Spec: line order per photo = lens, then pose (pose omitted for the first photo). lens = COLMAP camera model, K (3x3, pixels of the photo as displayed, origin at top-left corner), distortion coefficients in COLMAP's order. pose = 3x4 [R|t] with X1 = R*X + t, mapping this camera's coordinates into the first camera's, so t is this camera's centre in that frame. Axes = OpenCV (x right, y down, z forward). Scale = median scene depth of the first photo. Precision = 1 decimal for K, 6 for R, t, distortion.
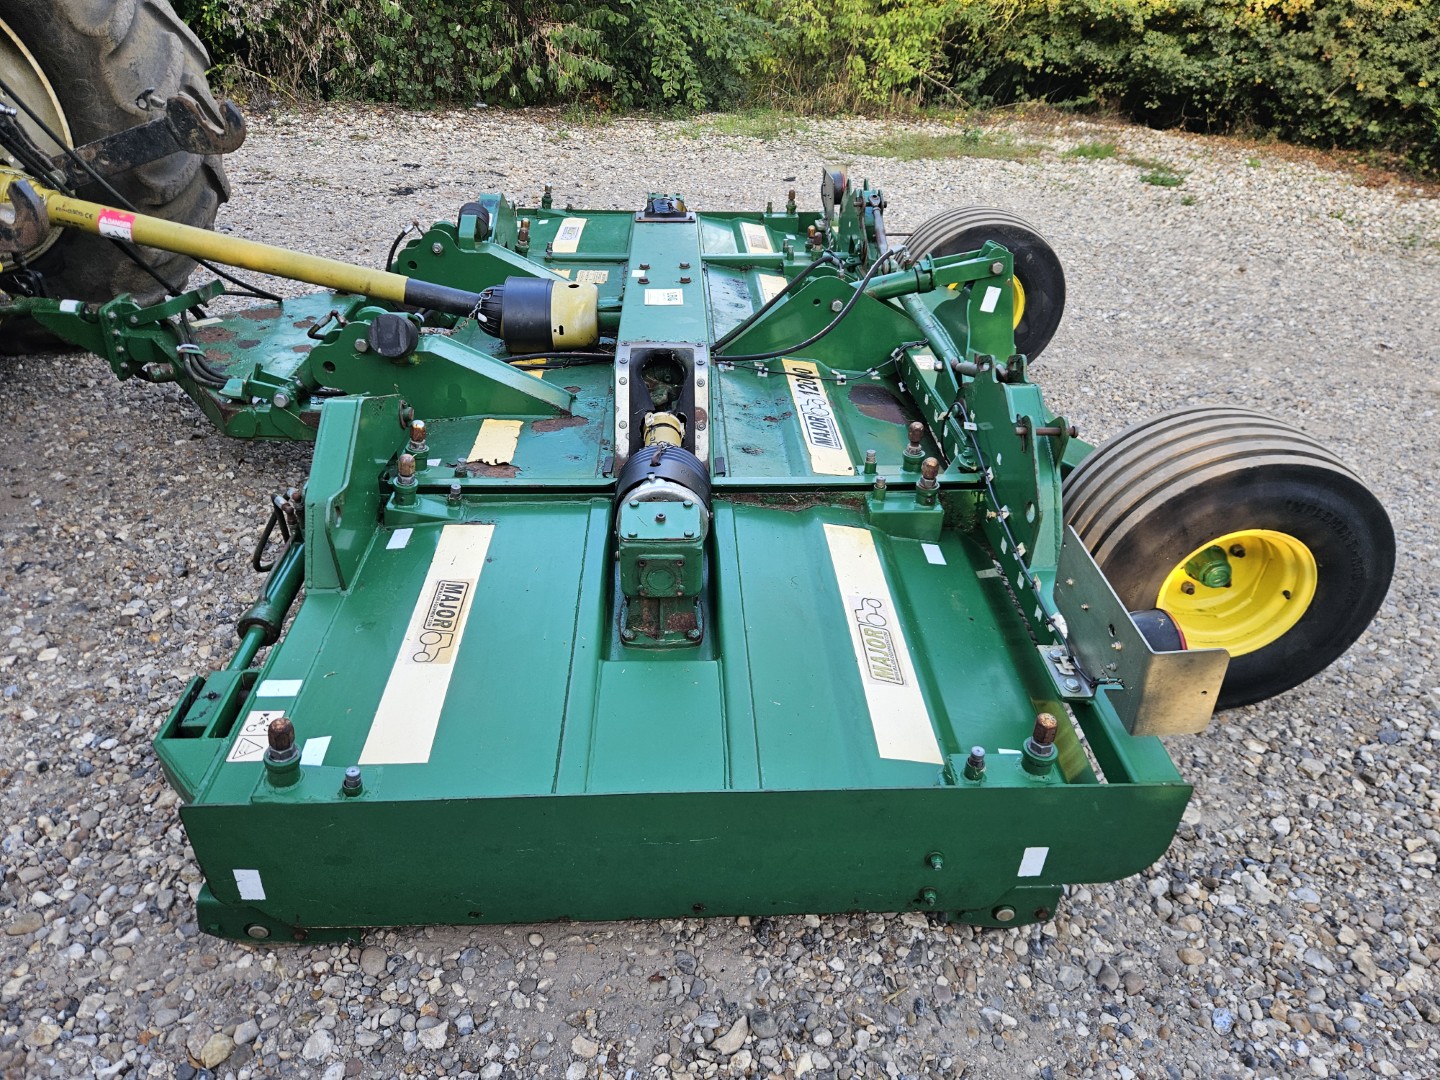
lens RADIAL K [[946.1, 0, 706.4], [0, 946.1, 534.6], [0, 0, 1]] dist [0.034132, -0.026795]
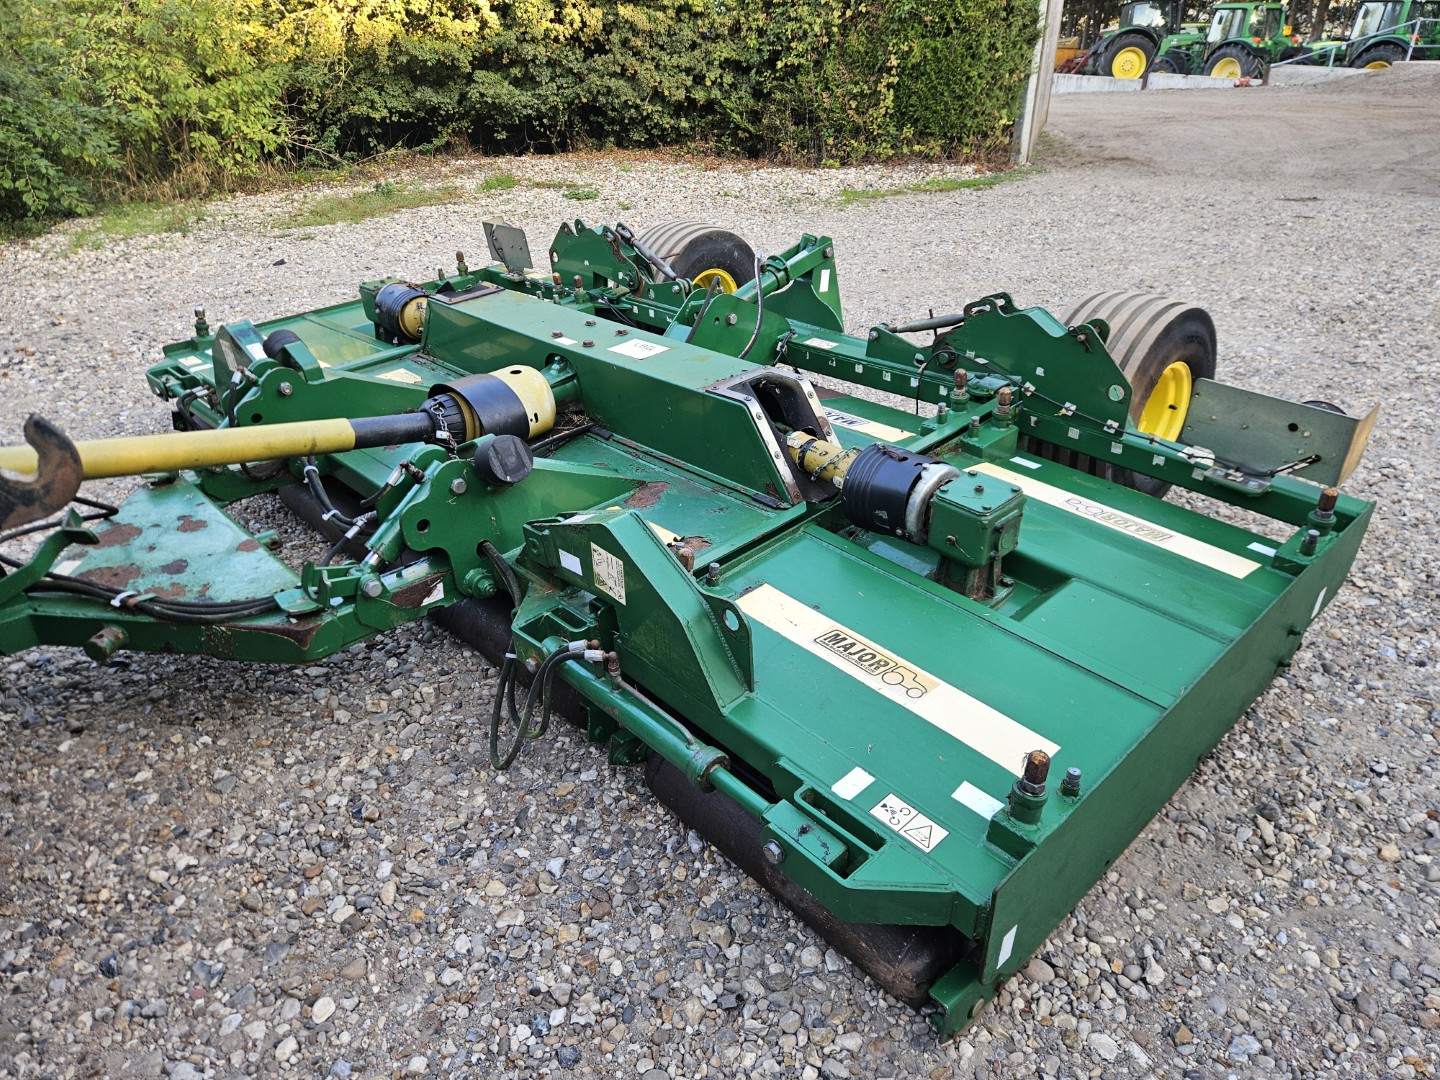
lens RADIAL K [[946.1, 0, 718.1], [0, 946.1, 546.9], [0, 0, 1]] dist [0.034132, -0.026795]
pose [[0.759287, -0.384928, 0.524703, -0.109263], [0.401901, 0.911529, 0.087126, -0.021537], [-0.511819, 0.144725, 0.846815, 0.027661]]
